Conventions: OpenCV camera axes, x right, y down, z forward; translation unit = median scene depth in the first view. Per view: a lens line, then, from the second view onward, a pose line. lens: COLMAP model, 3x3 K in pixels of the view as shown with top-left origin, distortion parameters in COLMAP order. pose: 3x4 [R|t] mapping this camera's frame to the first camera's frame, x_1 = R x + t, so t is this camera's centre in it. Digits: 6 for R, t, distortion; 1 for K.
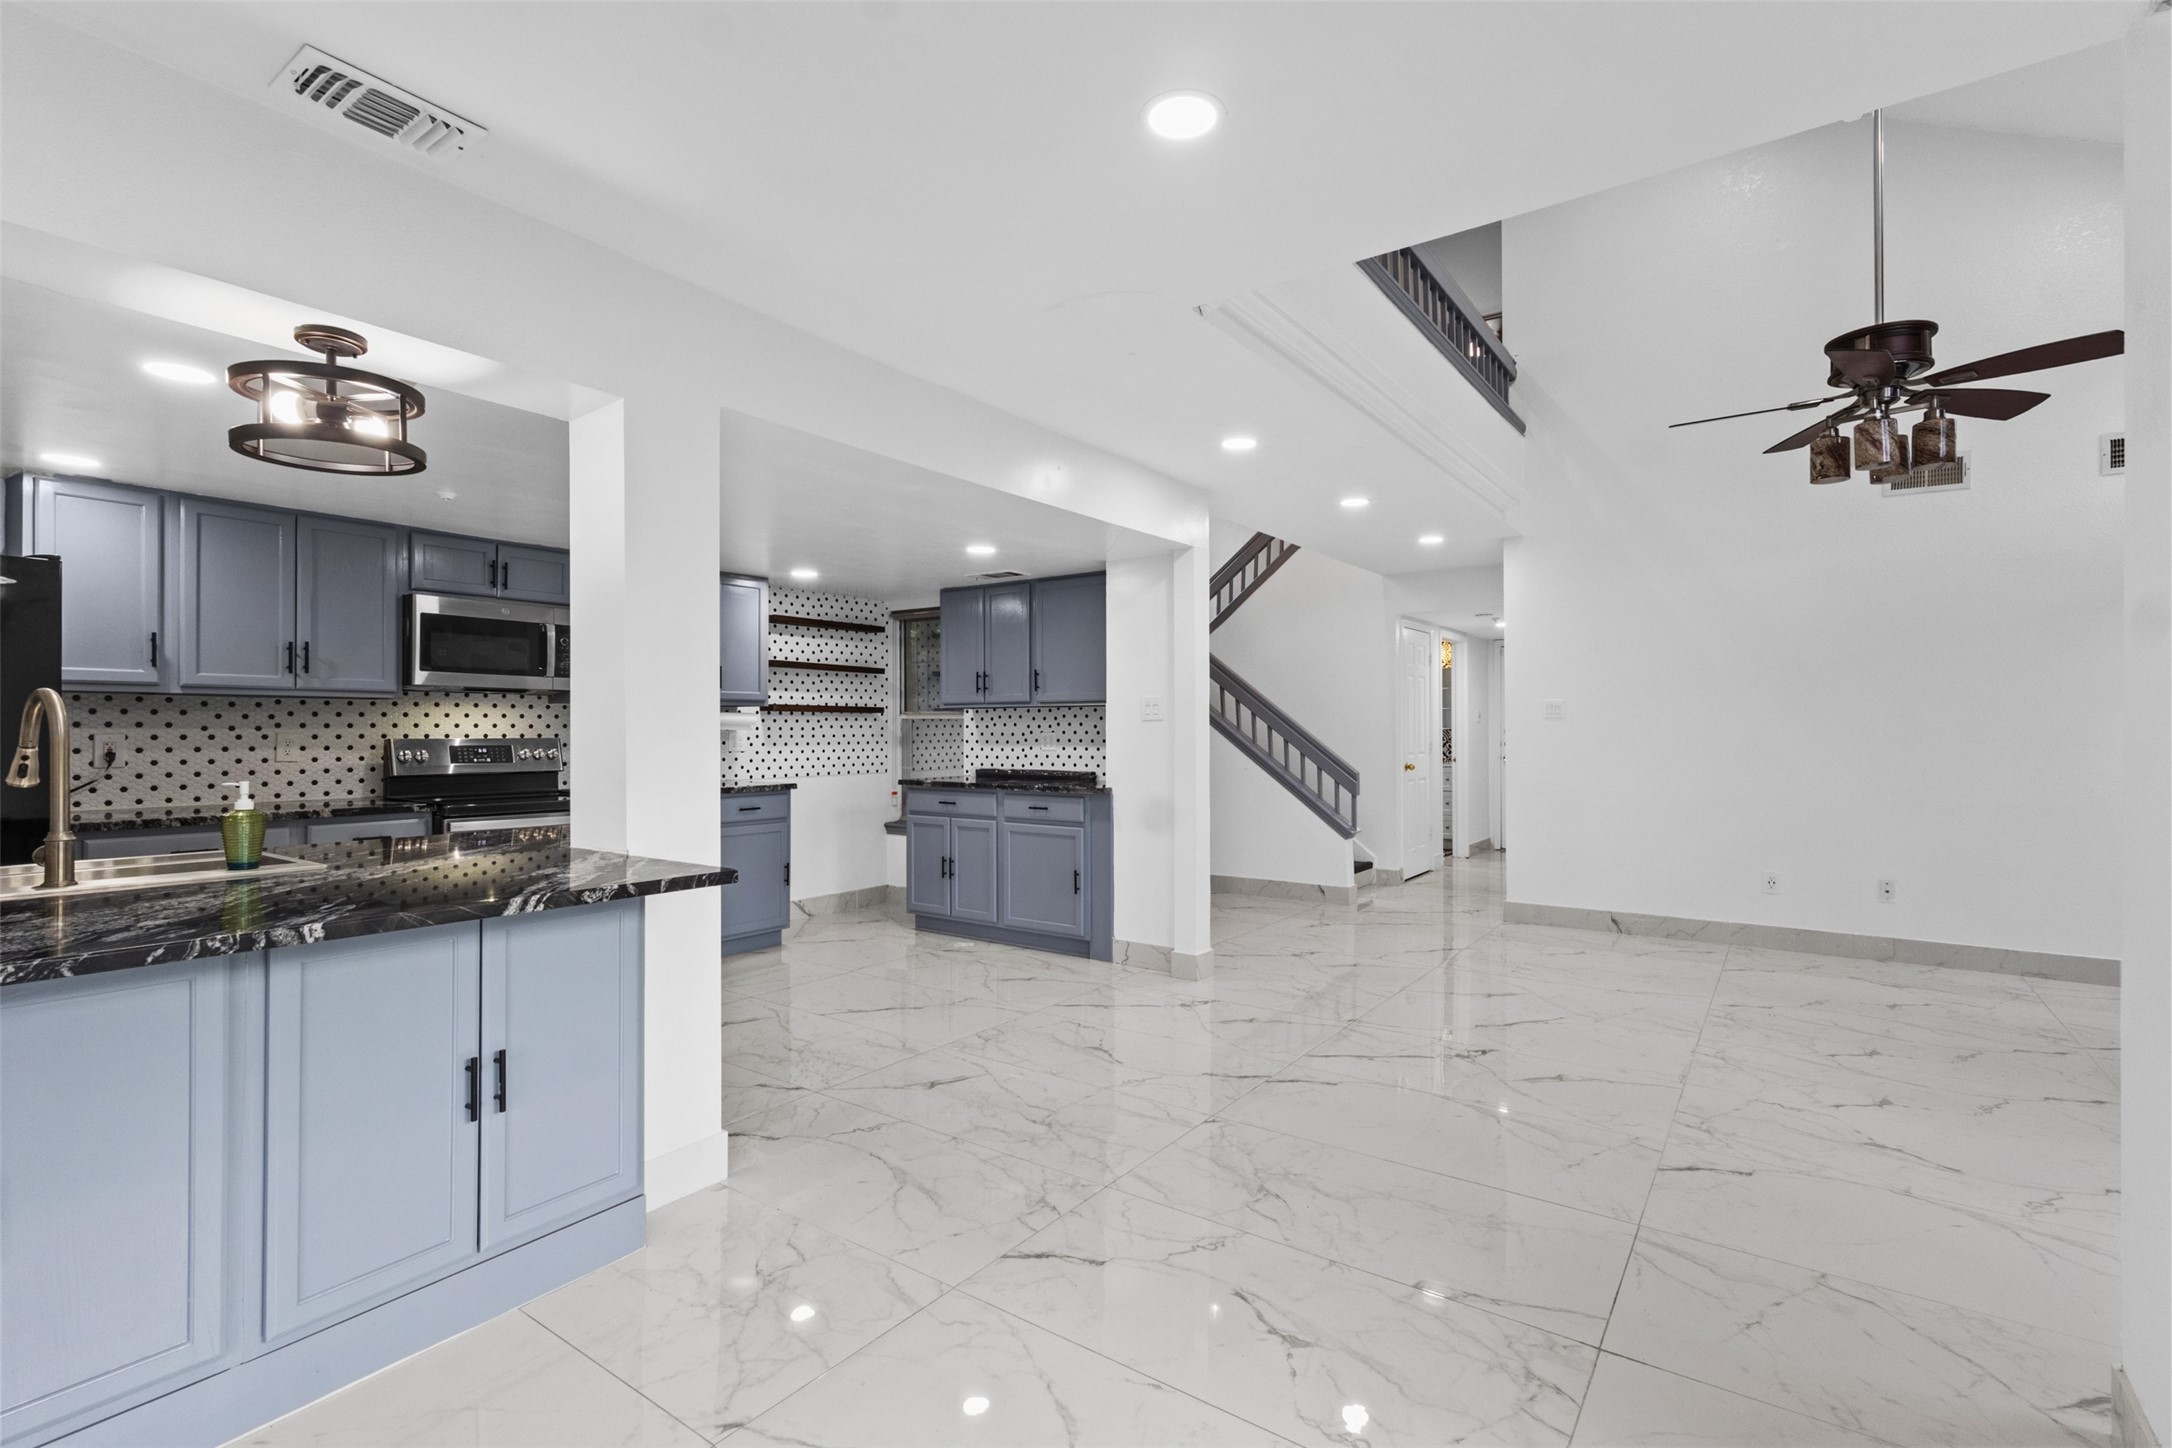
lens RADIAL K [[1002.2, 0, 1080.4], [0, 1002.2, 719.3], [0, 0, 1]] dist [-0.000840, 0.001475]
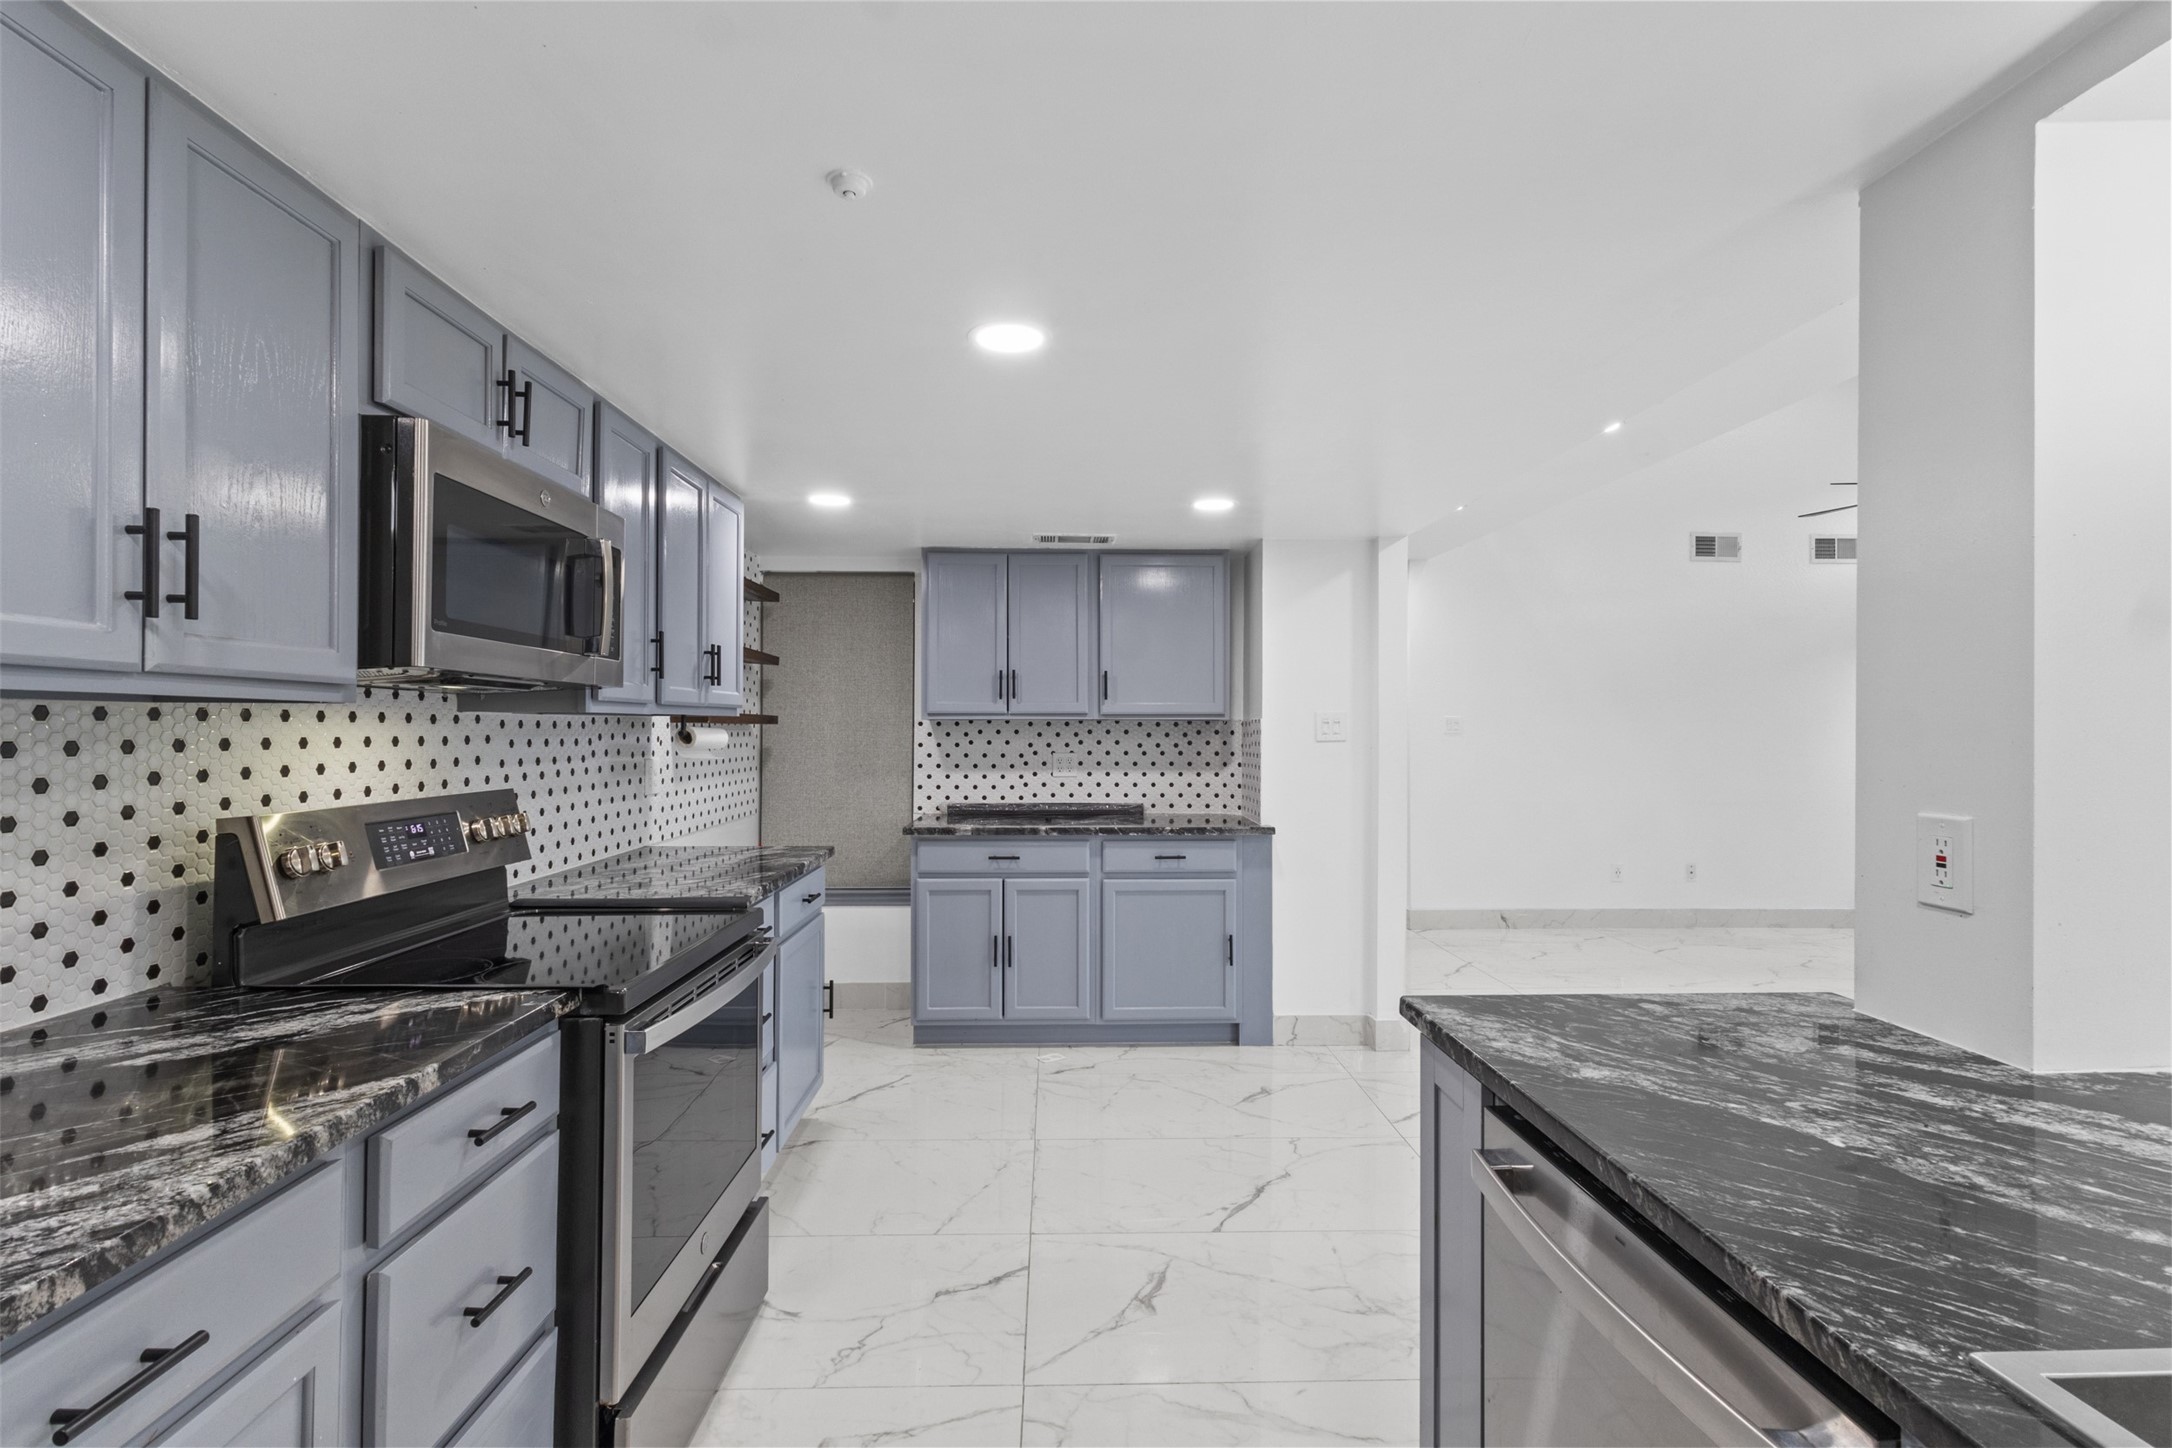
lens RADIAL K [[1002.2, 0, 1081.7], [0, 1002.2, 725.2], [0, 0, 1]] dist [-0.000840, 0.001475]
pose [[0.794401, 0.002883, 0.607387, -0.535705], [-0.006575, 0.999971, 0.003854, -0.012245], [-0.607358, -0.007055, 0.794397, 0.435277]]
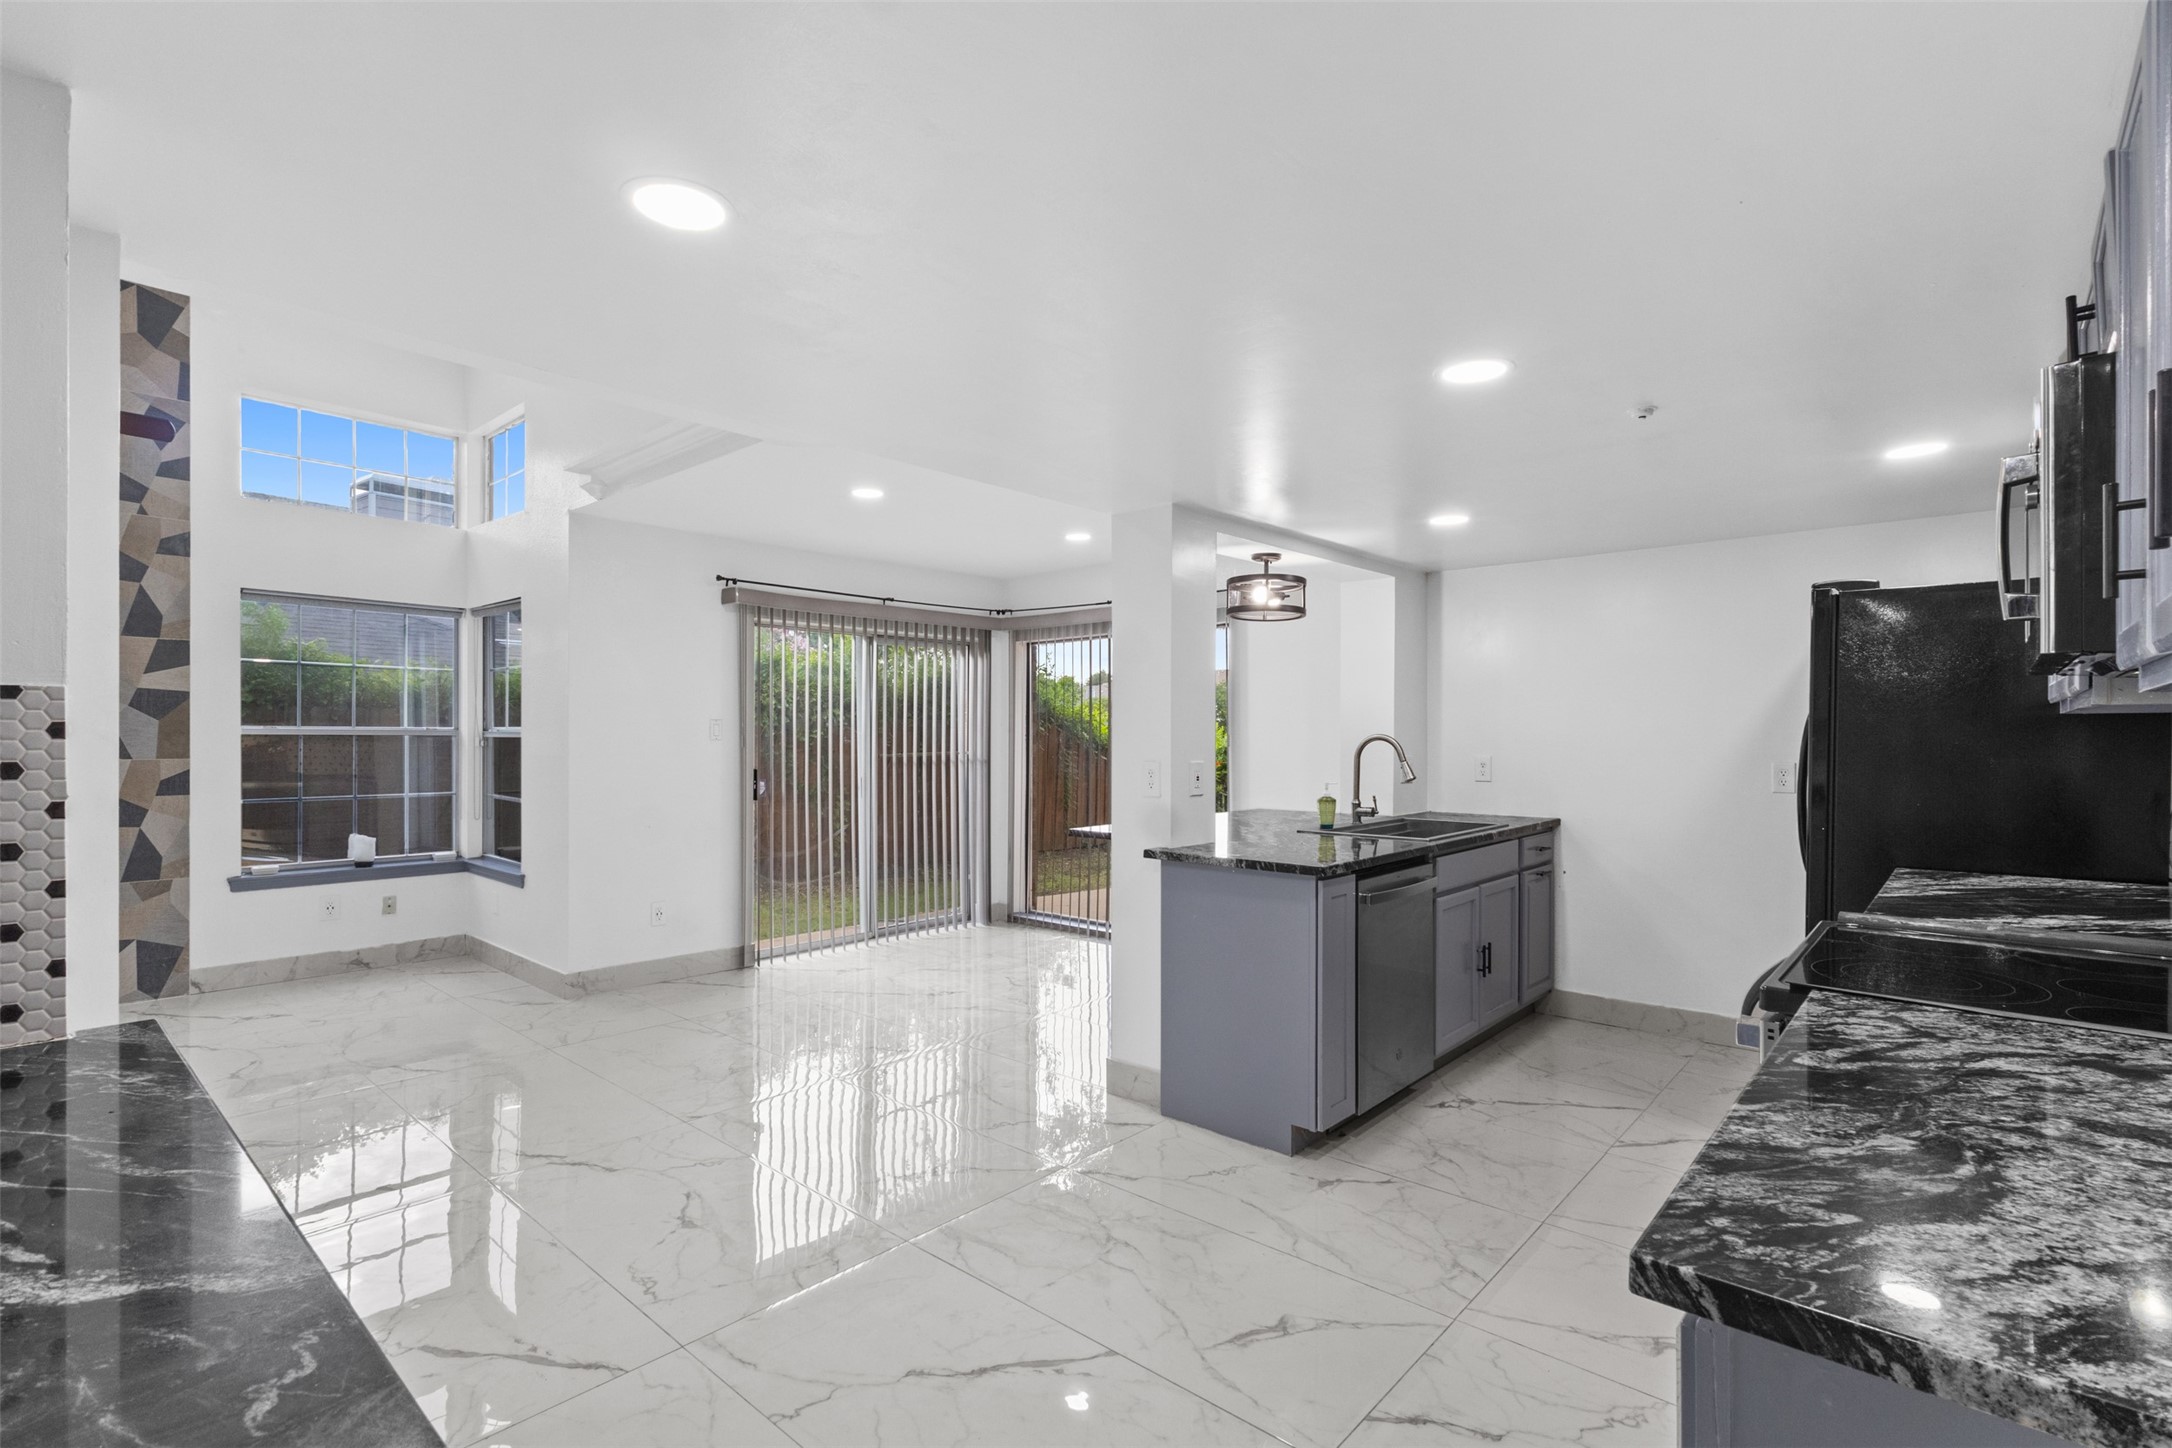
lens RADIAL K [[1002.2, 0, 1087.6], [0, 1002.2, 741.6], [0, 0, 1]] dist [-0.000840, 0.001475]
pose [[-0.994590, -0.001739, 0.103865, -0.228081], [-0.002283, 0.999984, -0.005116, -0.001003], [-0.103854, -0.005326, -0.994578, 1.146219]]
